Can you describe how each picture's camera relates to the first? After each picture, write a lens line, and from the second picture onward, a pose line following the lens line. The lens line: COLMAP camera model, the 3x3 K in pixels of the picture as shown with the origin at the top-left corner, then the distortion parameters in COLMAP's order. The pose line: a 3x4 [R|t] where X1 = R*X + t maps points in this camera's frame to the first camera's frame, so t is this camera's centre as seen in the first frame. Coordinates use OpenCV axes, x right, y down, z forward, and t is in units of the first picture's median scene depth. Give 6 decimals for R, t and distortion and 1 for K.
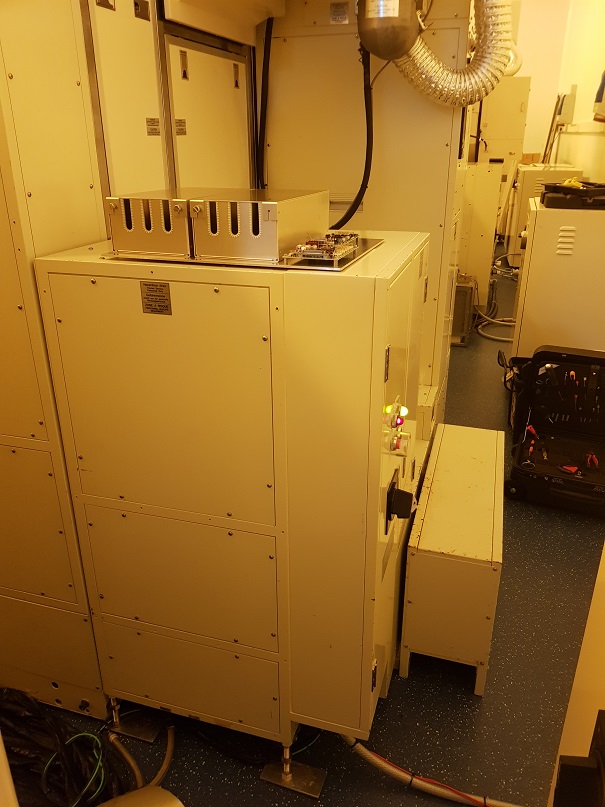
lens RADIAL K [[632.8, 0, 302.5], [0, 632.8, 403.5], [0, 0, 1]] dist [0.063272, -0.113267]
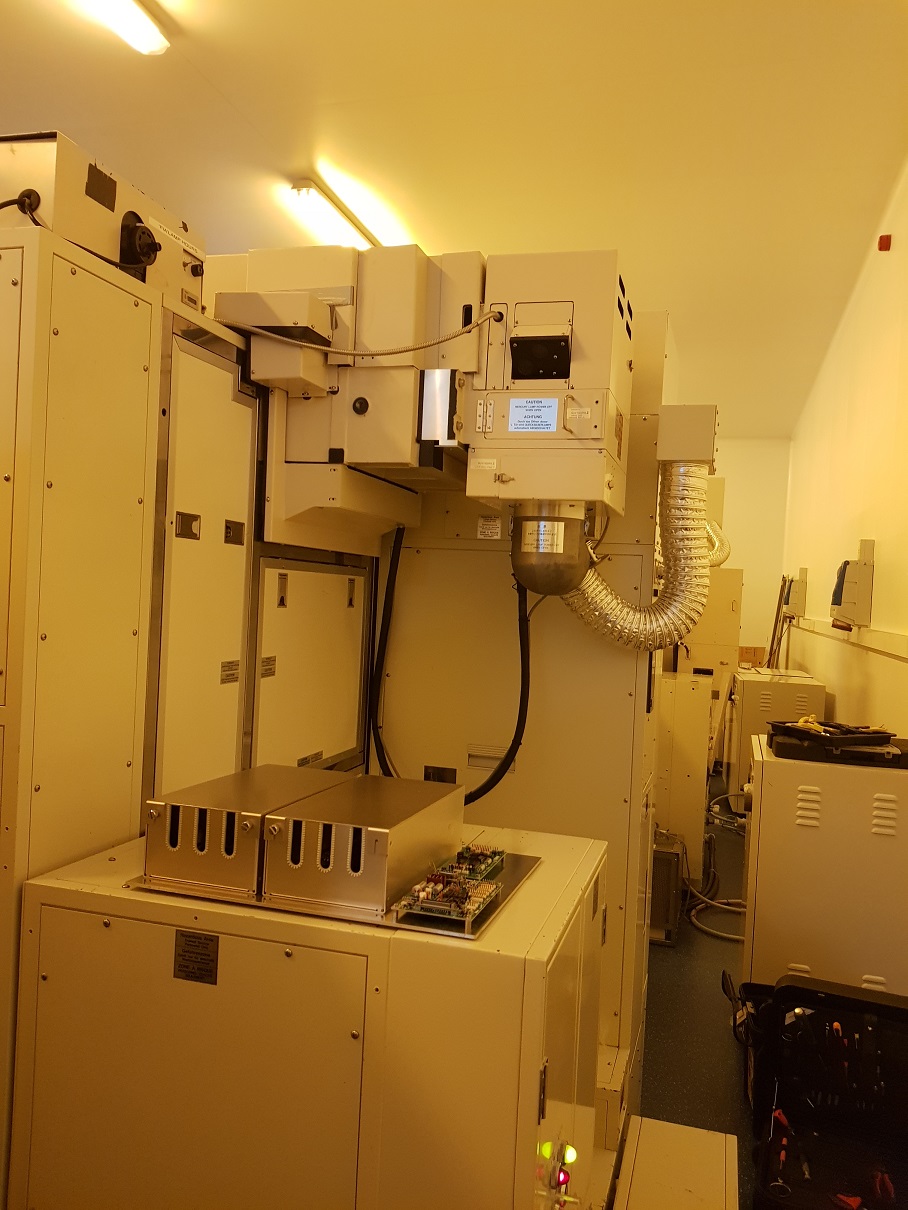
lens RADIAL K [[948.5, 0, 461.3], [0, 948.5, 606.7], [0, 0, 1]] dist [0.078744, -0.145598]
pose [[0.998199, 0.055051, 0.023839, 0.001059], [-0.042223, 0.926996, -0.372687, -0.099818], [-0.042616, 0.371009, 0.927651, -0.051251]]
